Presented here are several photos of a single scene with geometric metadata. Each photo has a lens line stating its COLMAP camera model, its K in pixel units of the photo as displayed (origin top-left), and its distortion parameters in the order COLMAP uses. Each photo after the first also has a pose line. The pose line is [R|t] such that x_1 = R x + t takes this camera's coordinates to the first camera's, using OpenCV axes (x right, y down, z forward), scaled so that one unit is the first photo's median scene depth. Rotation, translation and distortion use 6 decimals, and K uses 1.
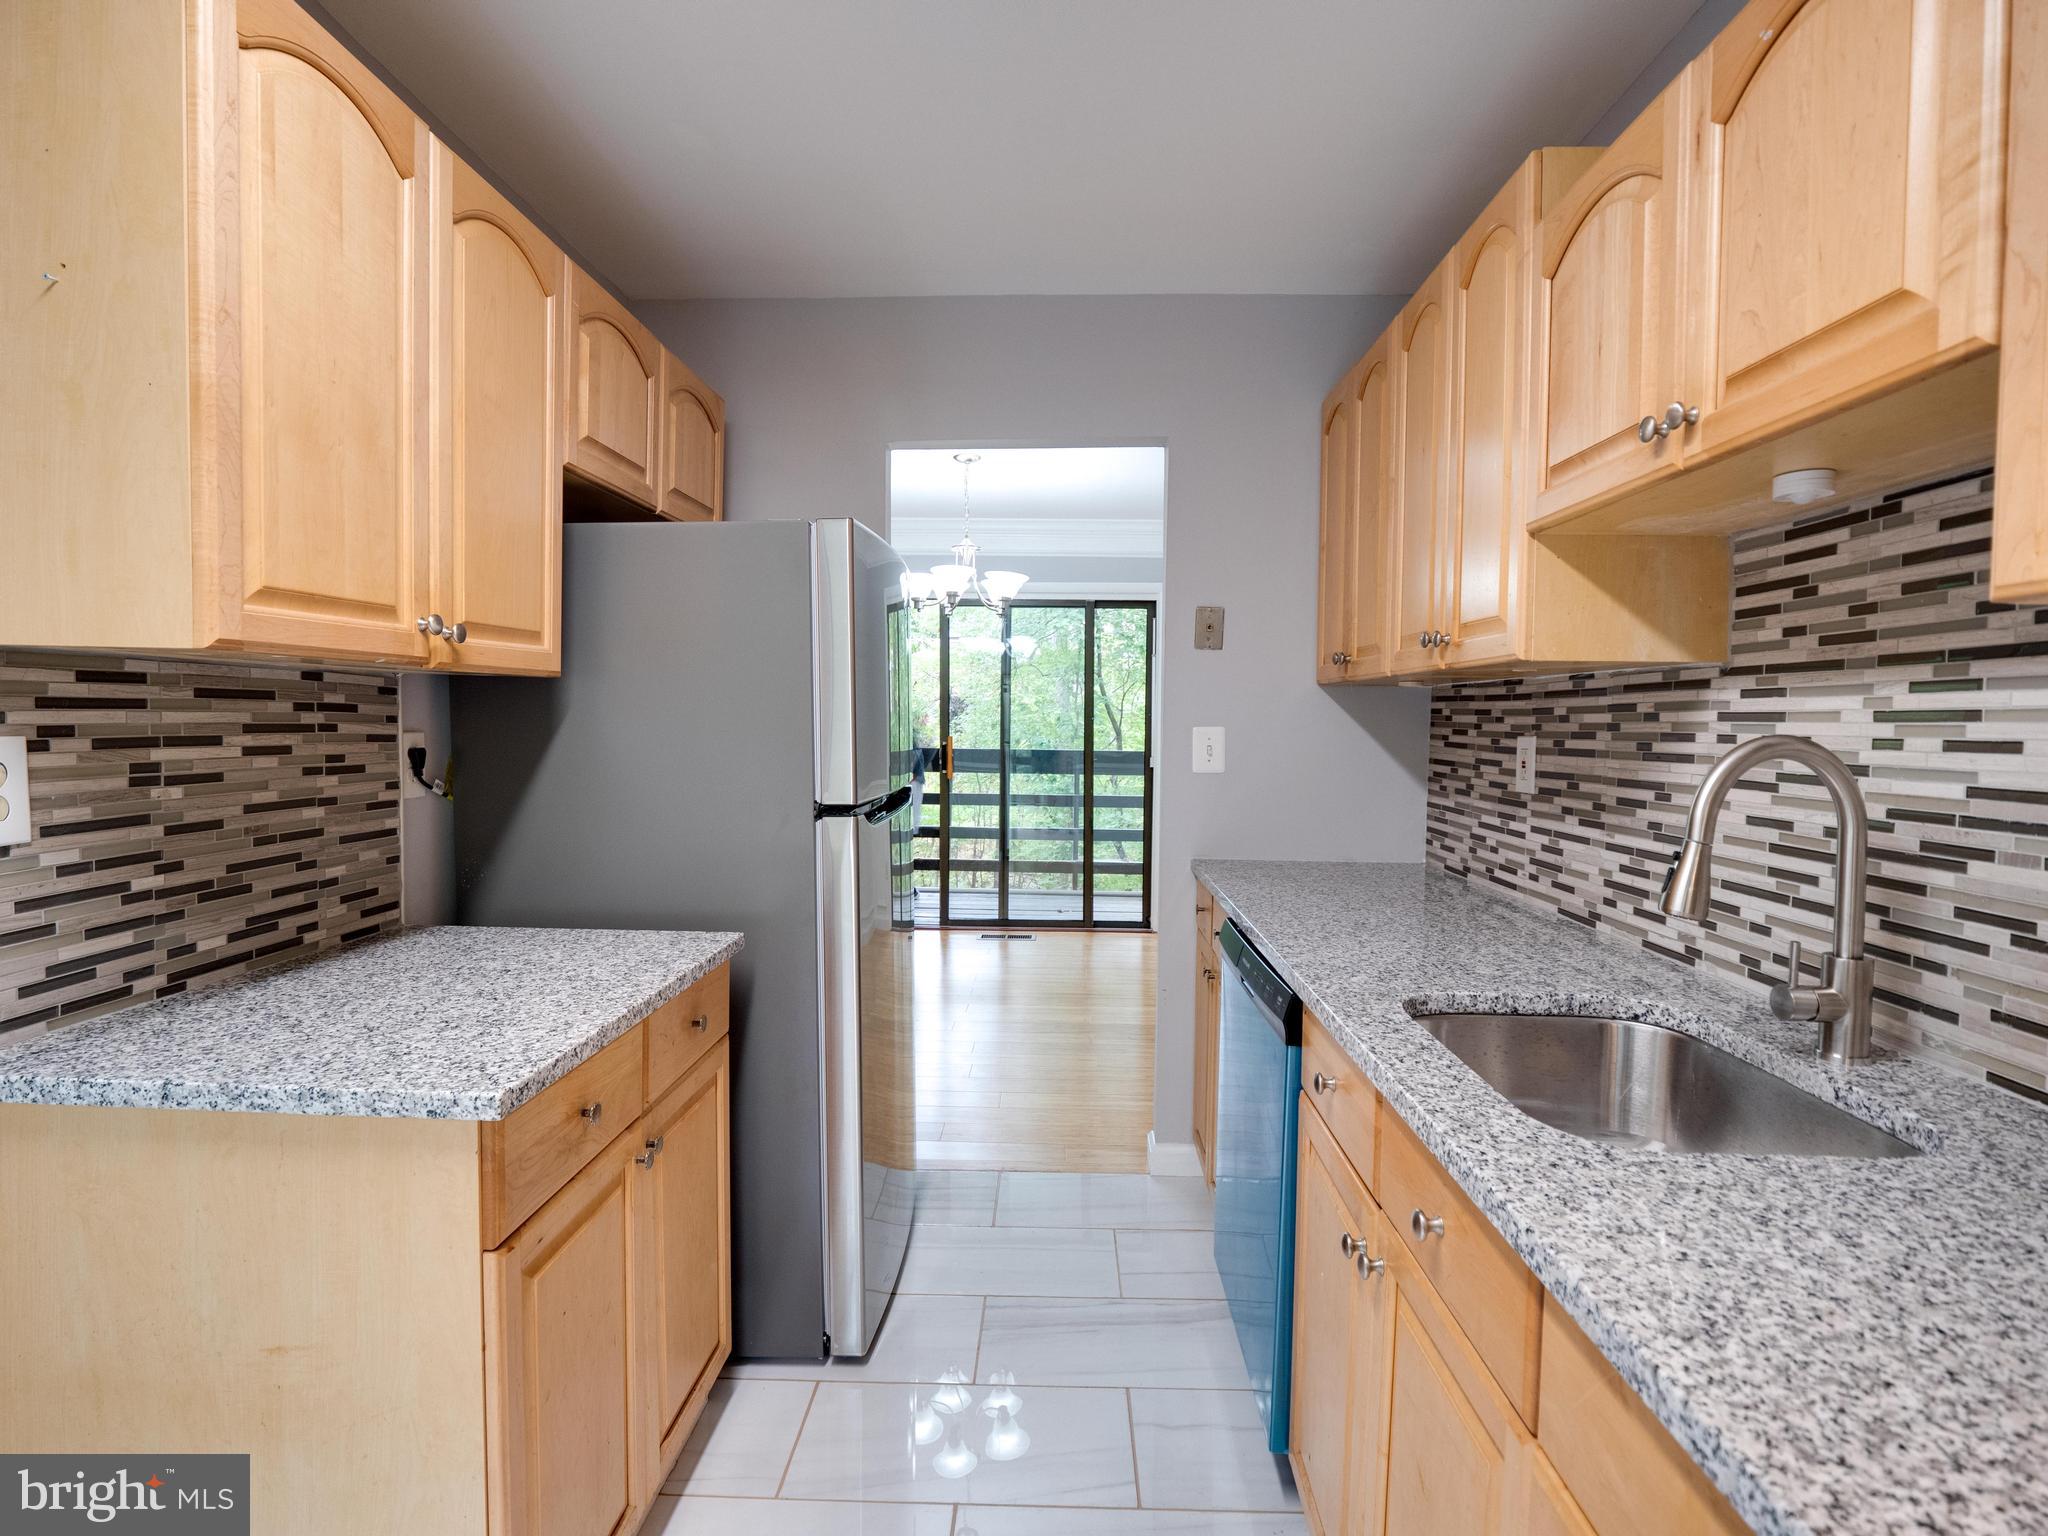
lens RADIAL K [[1002.3, 0, 1025.5], [0, 1002.3, 761.4], [0, 0, 1]] dist [-0.014211, -0.000471]
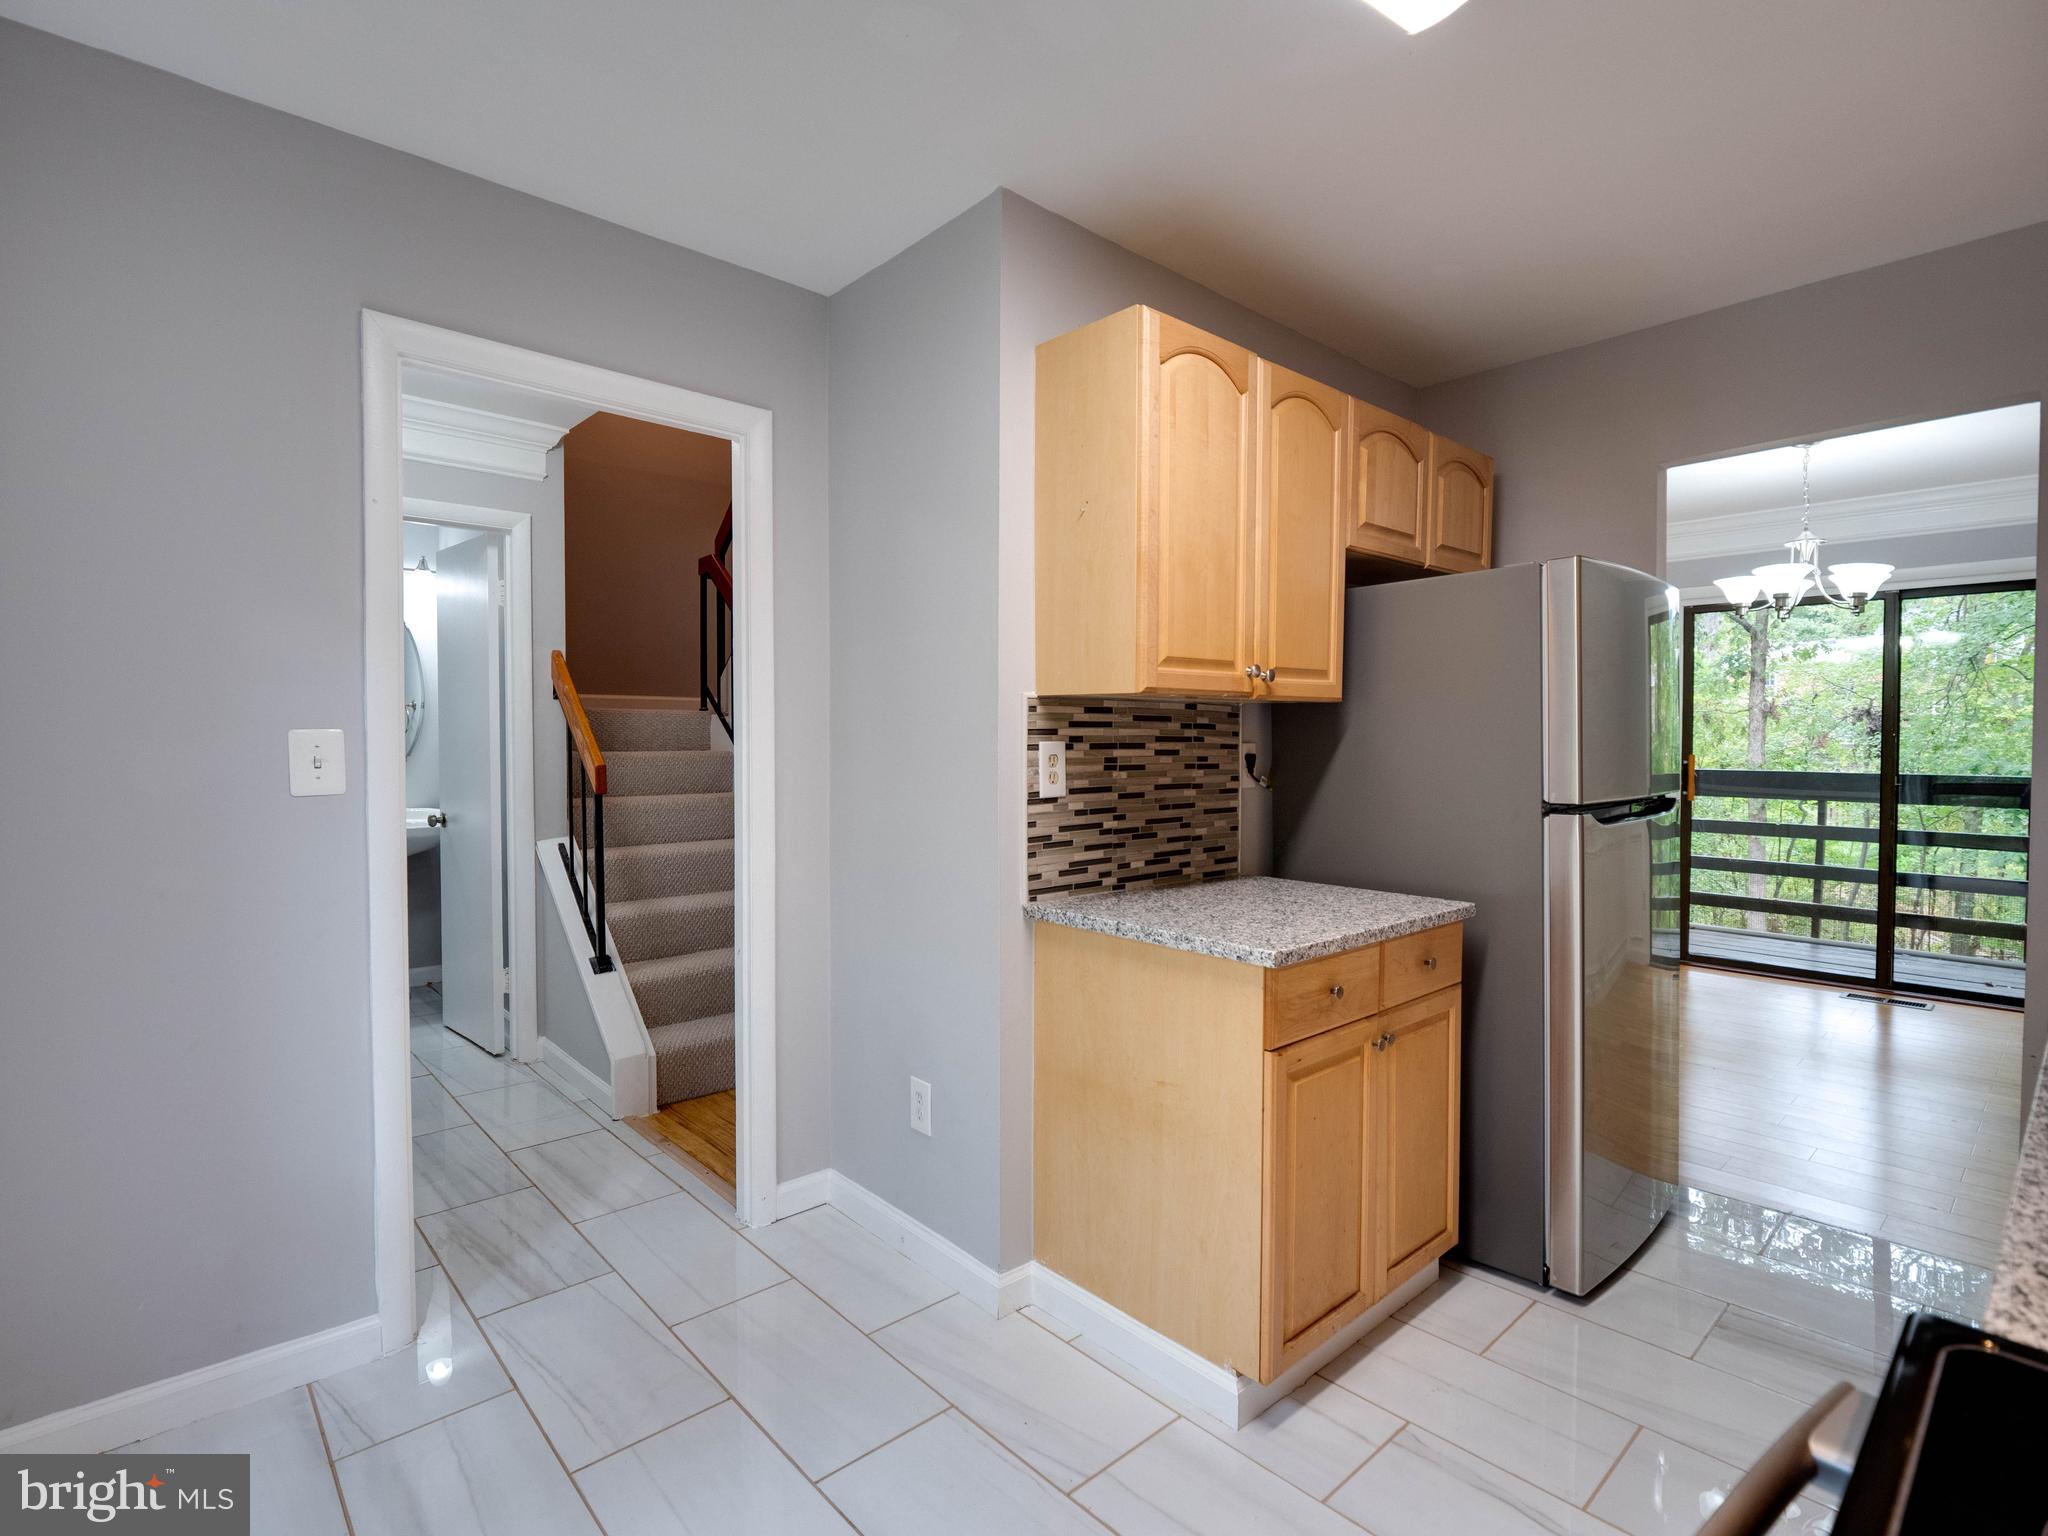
lens RADIAL K [[1002.3, 0, 1025.5], [0, 1002.3, 761.4], [0, 0, 1]] dist [-0.014211, -0.000471]
pose [[0.701918, 0.007828, -0.712215, 0.264214], [-0.024483, 0.999614, -0.013142, 0.032617], [0.711837, 0.026662, 0.701839, -0.343262]]
